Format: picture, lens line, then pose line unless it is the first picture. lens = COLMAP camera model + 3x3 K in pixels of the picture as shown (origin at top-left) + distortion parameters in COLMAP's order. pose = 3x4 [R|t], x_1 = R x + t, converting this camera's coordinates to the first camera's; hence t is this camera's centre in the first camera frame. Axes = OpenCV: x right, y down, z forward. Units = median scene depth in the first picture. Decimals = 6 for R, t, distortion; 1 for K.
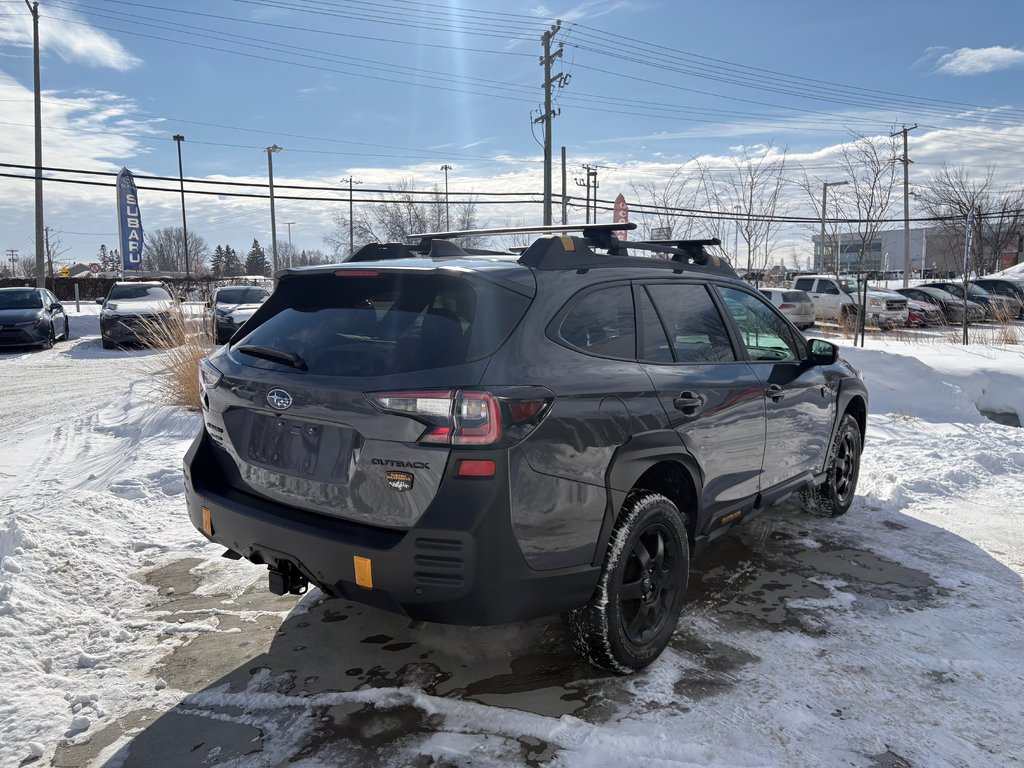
lens RADIAL K [[778.2, 0, 505.4], [0, 778.2, 380.8], [0, 0, 1]] dist [0.072121, -0.073156]
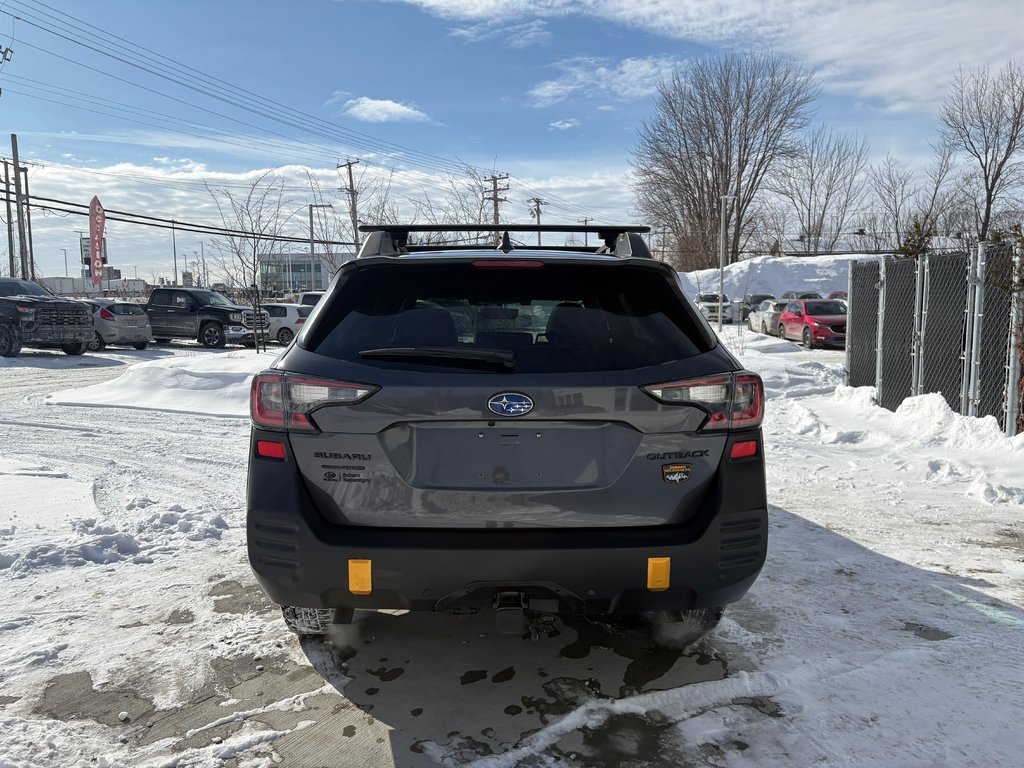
lens RADIAL K [[778.2, 0, 505.4], [0, 778.2, 380.8], [0, 0, 1]] dist [0.072121, -0.073156]
pose [[0.774333, -0.064062, 0.629527, -0.722102], [0.077845, 0.996949, 0.005700, -0.007417], [-0.627972, 0.044592, 0.776958, 0.290264]]
